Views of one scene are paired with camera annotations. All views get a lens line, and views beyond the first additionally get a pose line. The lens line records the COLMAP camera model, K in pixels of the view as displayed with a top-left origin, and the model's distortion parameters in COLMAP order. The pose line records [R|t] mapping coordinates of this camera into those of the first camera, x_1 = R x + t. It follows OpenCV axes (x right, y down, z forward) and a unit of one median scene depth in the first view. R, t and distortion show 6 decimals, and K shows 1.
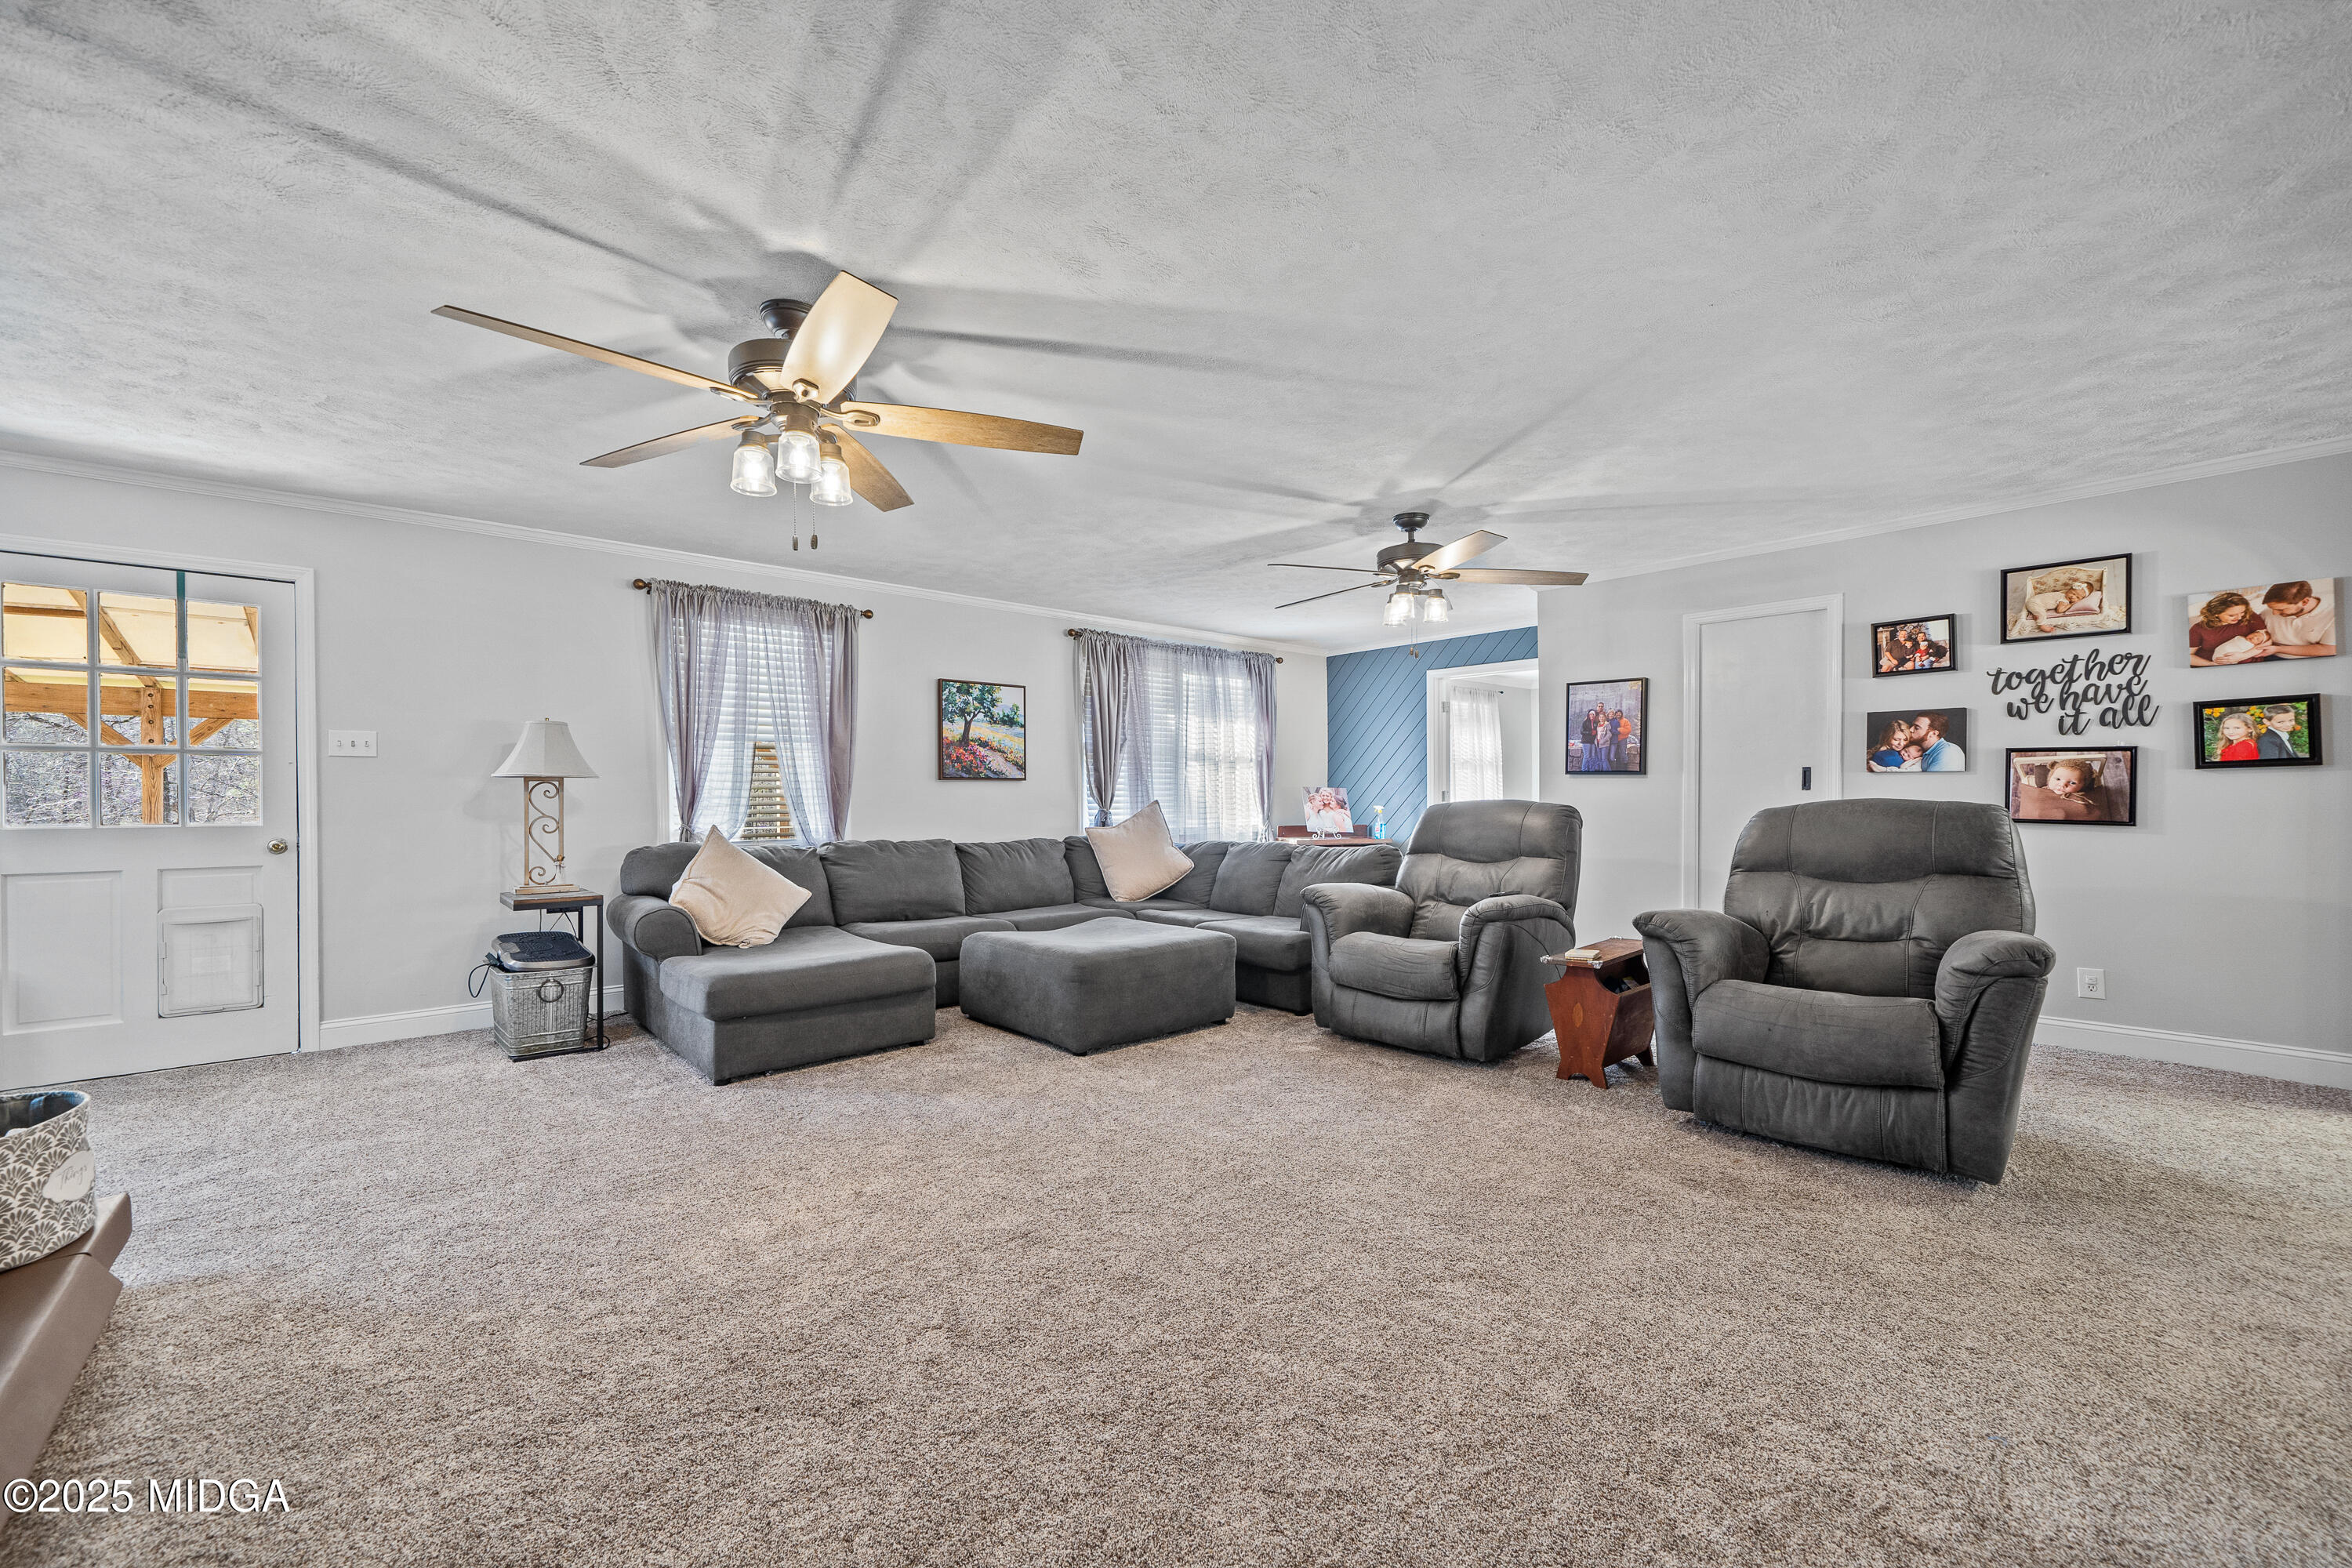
lens RADIAL K [[946.3, 0, 1188.7], [0, 946.3, 794.2], [0, 0, 1]] dist [-0.008183, 0.000481]
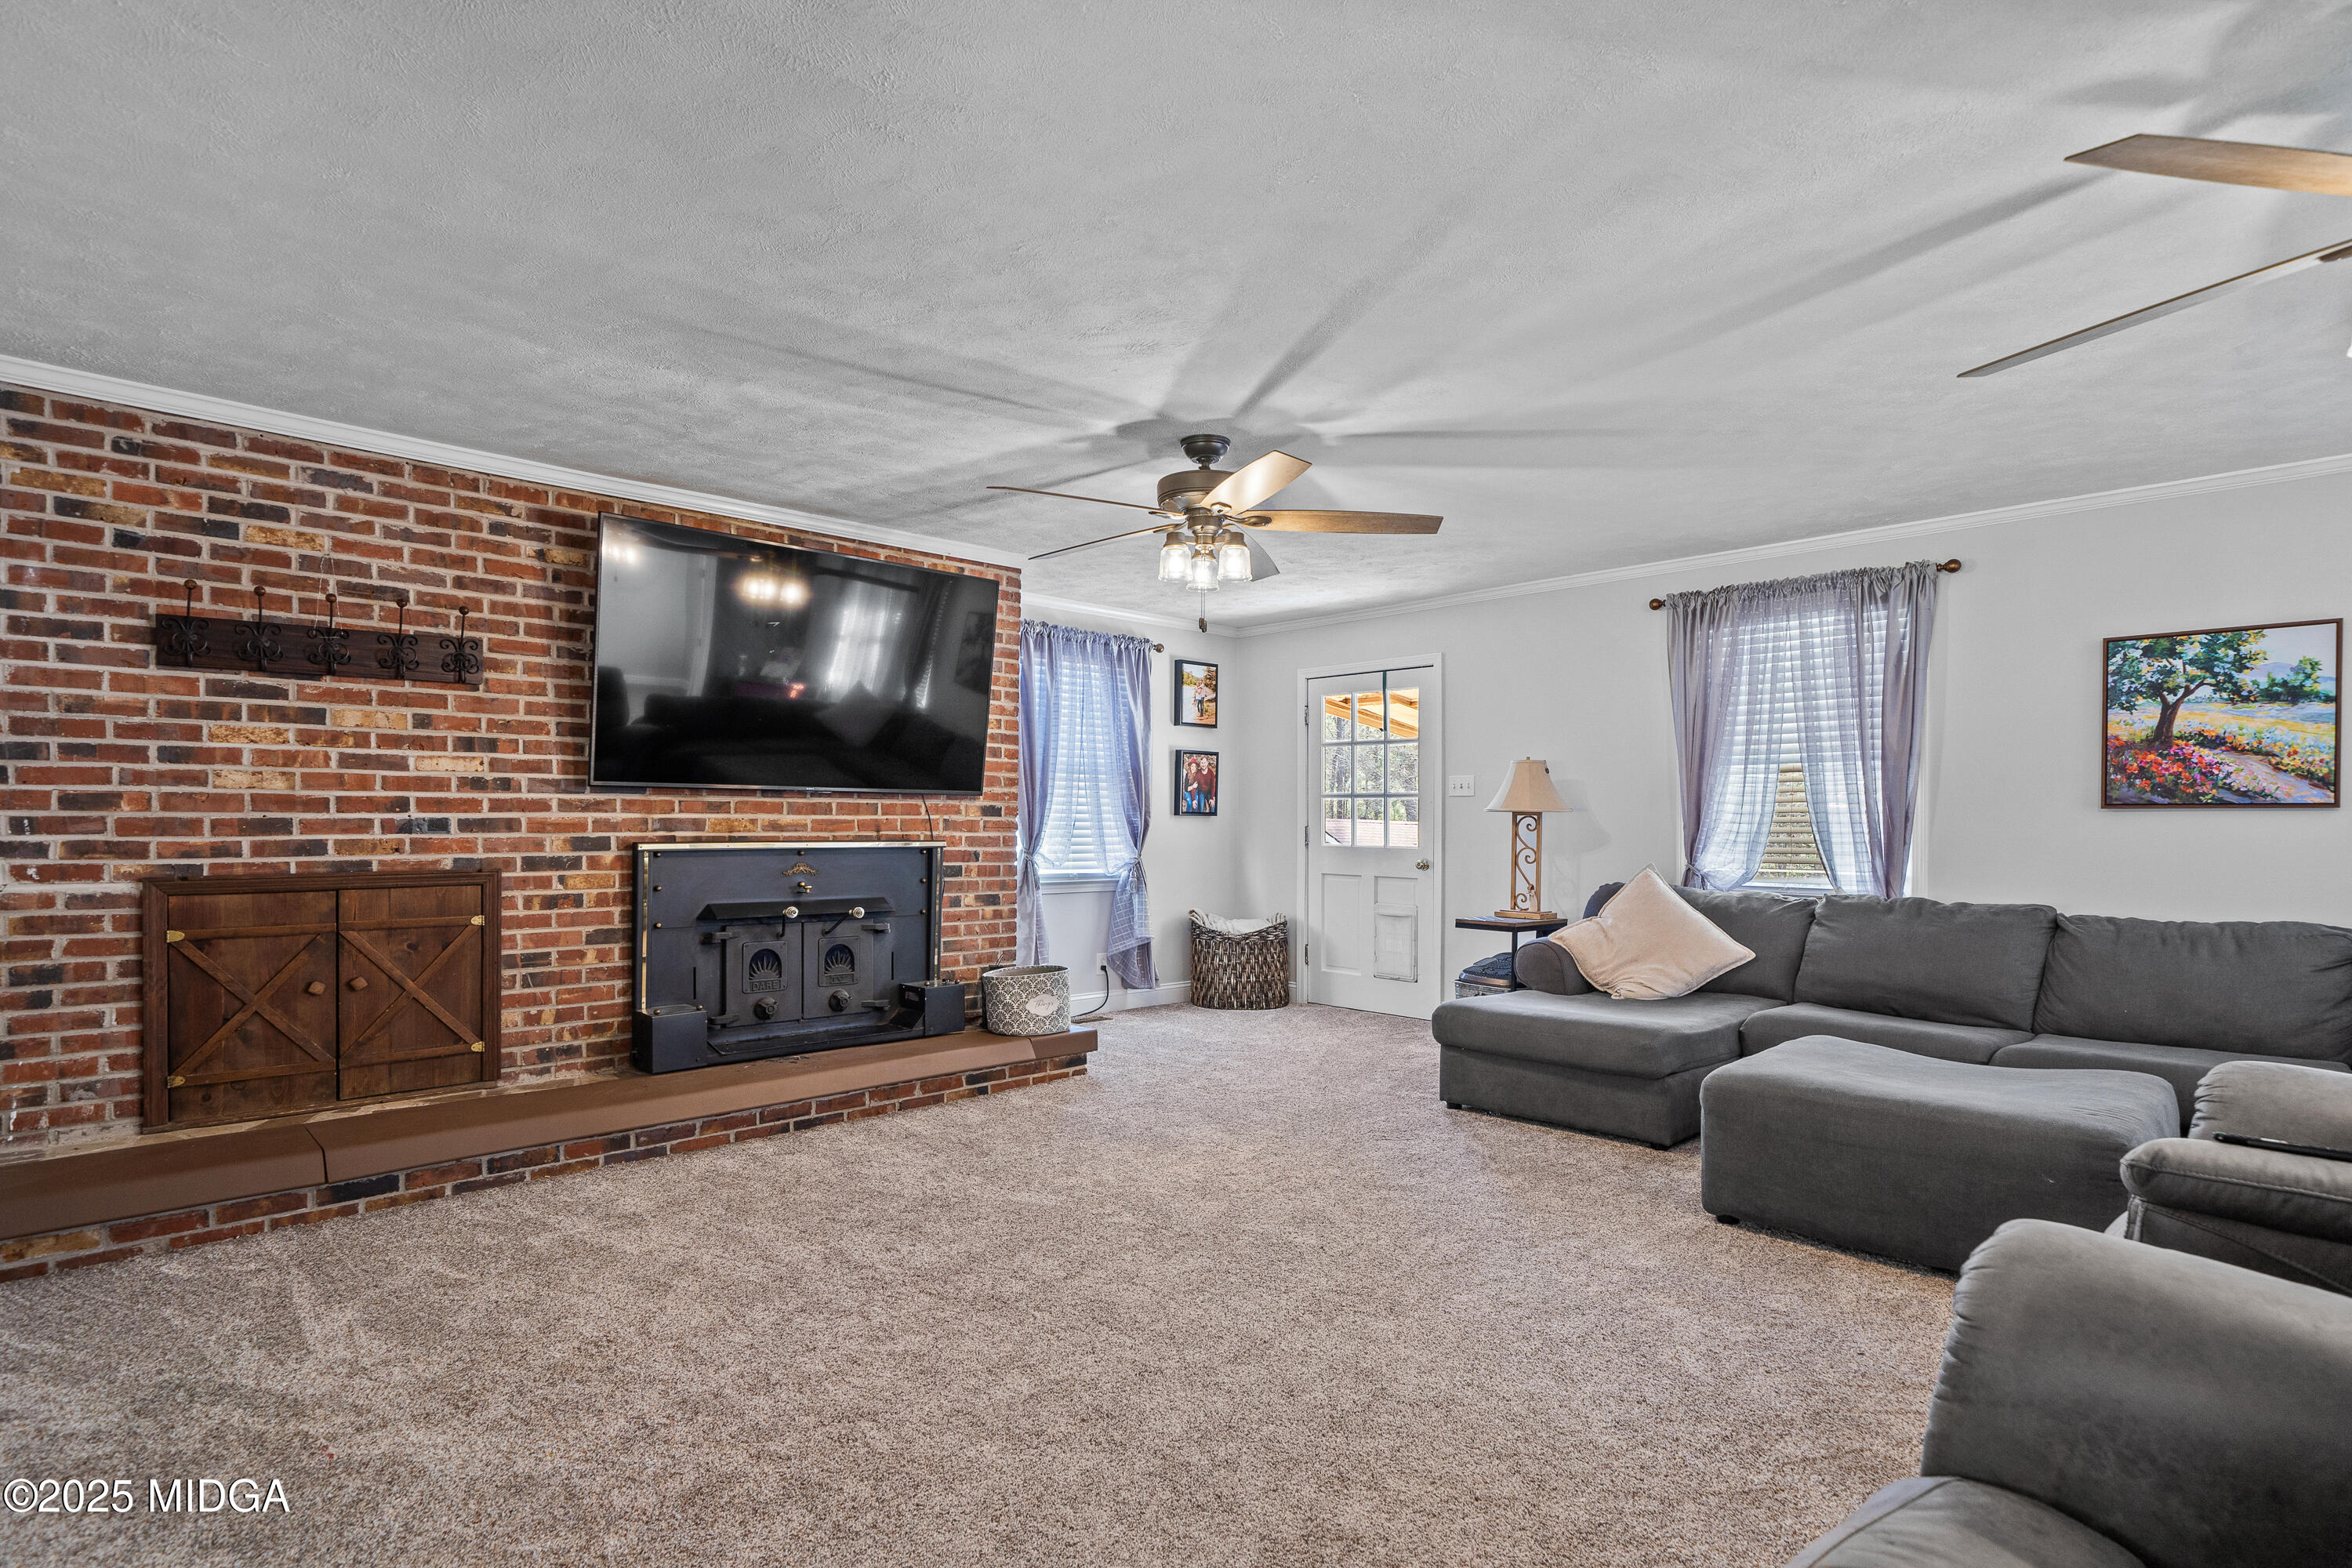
lens RADIAL K [[1213.8, 0, 1137.6], [0, 1213.8, 835.5], [0, 0, 1]] dist [0.001452, -0.000143]
pose [[-0.002912, 0.014807, -0.999886, 0.652654], [-0.004662, 0.999879, 0.014820, -0.008534], [0.999985, 0.004705, -0.002843, 0.507366]]
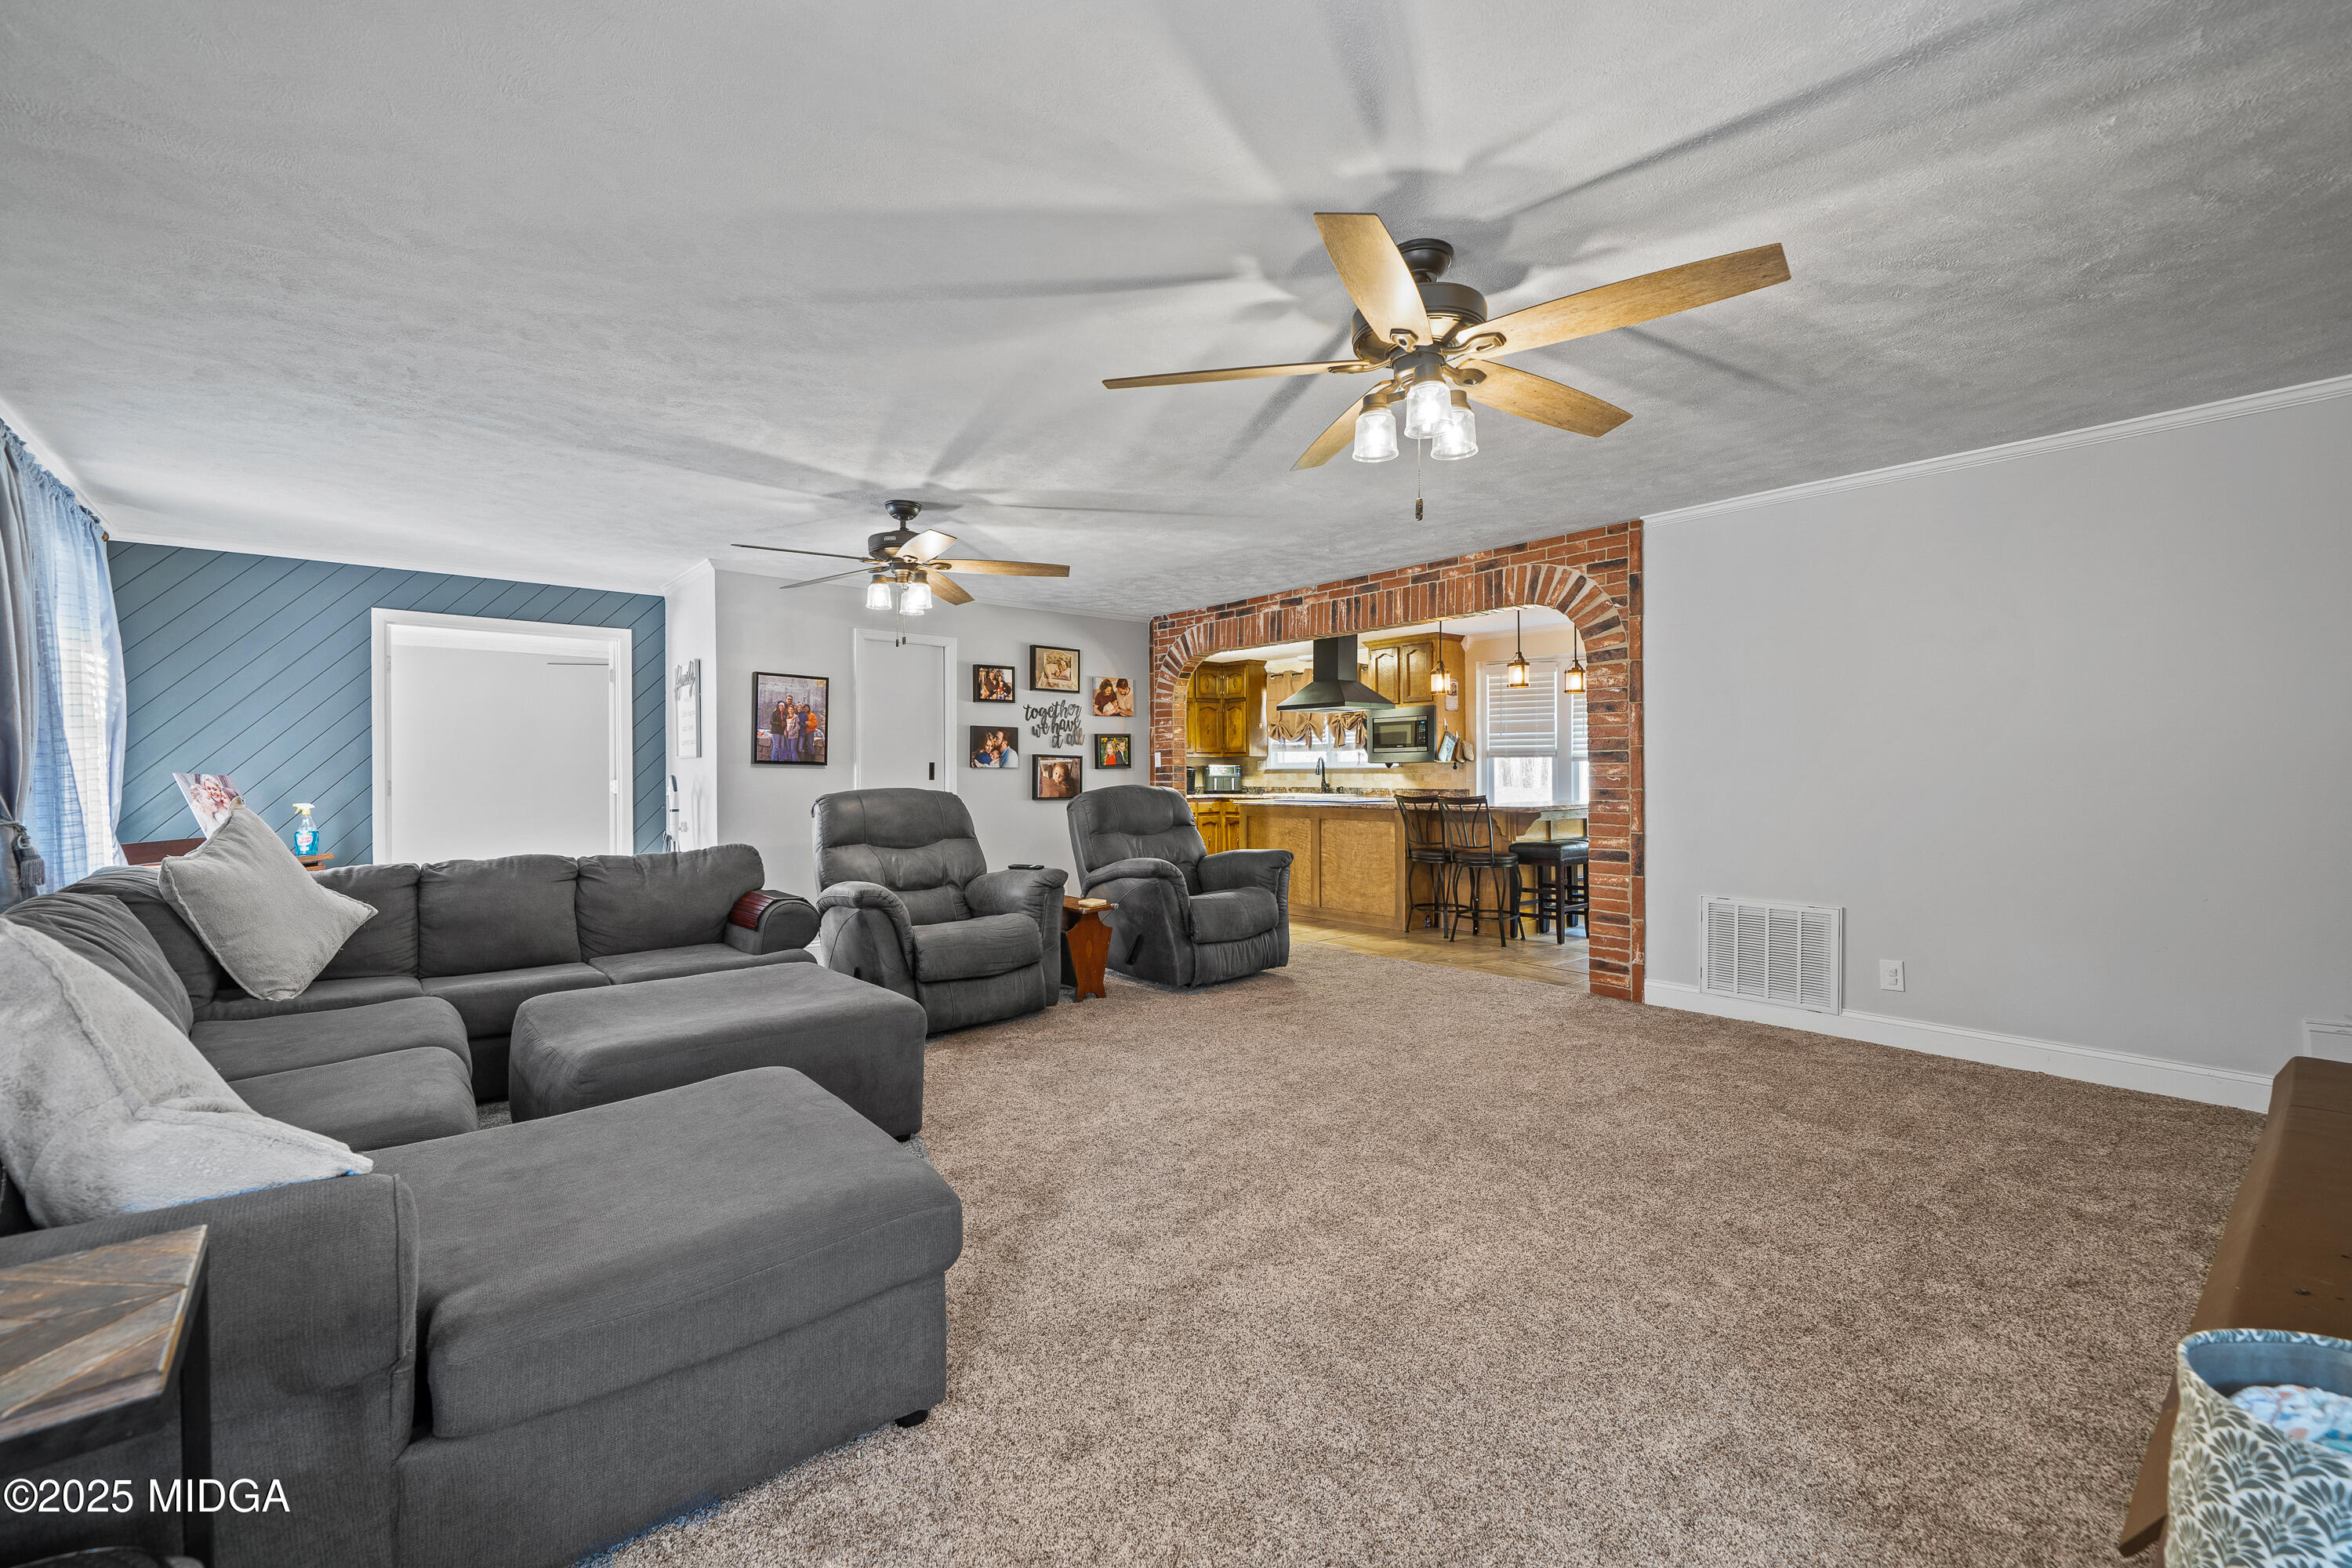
lens RADIAL K [[946.3, 0, 1186.6], [0, 946.3, 780.8], [0, 0, 1]] dist [-0.008183, 0.000481]
pose [[0.034736, 0.000518, 0.999396, -0.739224], [0.003083, 0.999995, -0.000626, -0.001124], [-0.999392, 0.003102, 0.034734, 0.659739]]
